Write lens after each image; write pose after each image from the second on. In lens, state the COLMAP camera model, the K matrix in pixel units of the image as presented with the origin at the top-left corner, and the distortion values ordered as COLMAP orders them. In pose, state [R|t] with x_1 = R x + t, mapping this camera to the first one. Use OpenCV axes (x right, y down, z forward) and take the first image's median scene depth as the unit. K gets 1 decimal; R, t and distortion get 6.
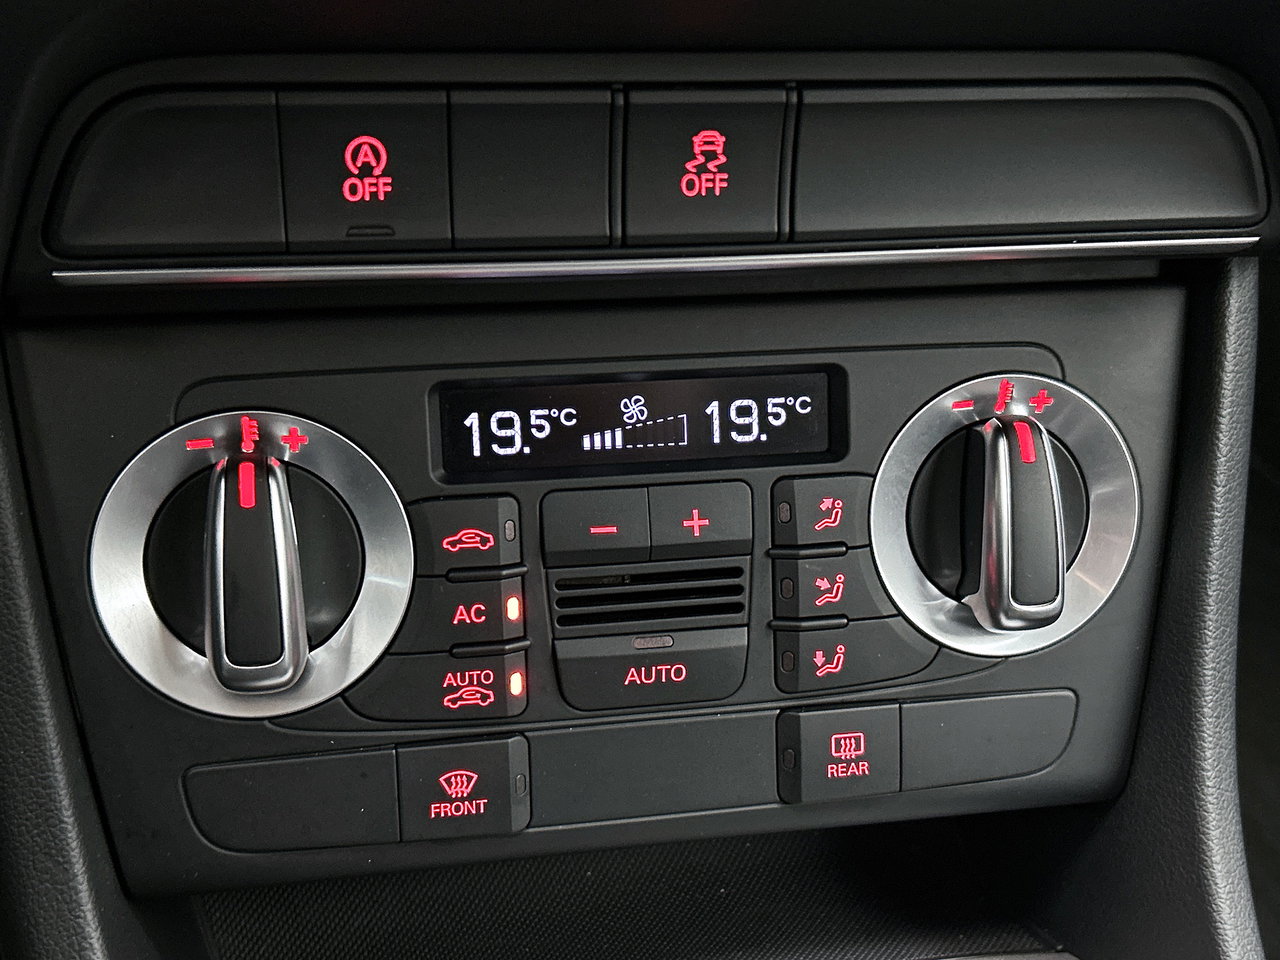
lens RADIAL K [[1535.1, 0, 633.0], [0, 1535.1, 485.2], [0, 0, 1]] dist [0.125226, 0.000000]
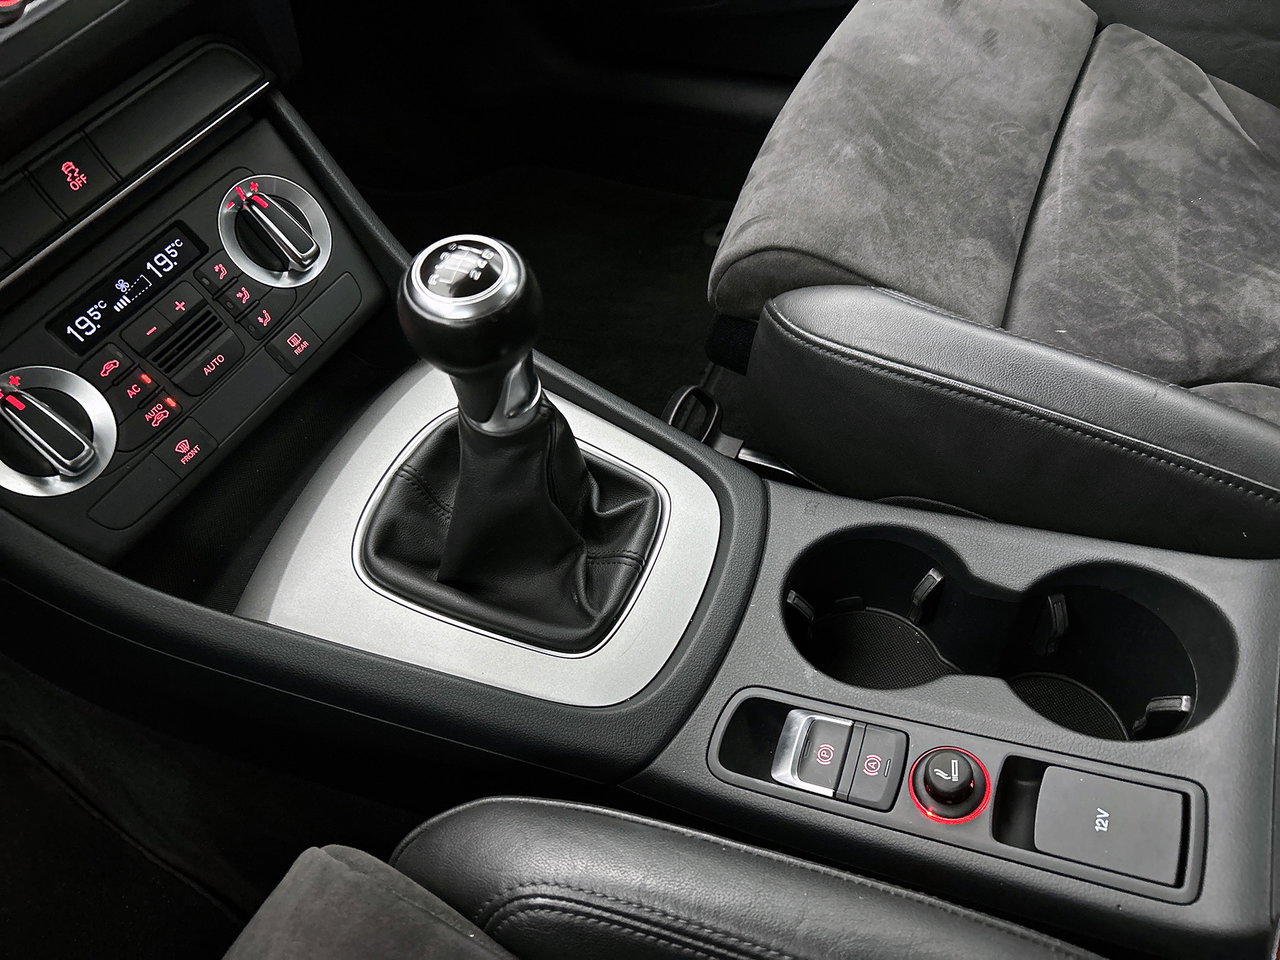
lens RADIAL K [[987.4, 0, 639.5], [0, 987.4, 478.8], [0, 0, 1]] dist [0.036705, -0.010835]
pose [[0.649821, -0.686693, 0.325861, -0.189155], [0.612576, 0.726945, 0.310326, 0.180866], [-0.449982, -0.002042, 0.893035, -0.750368]]
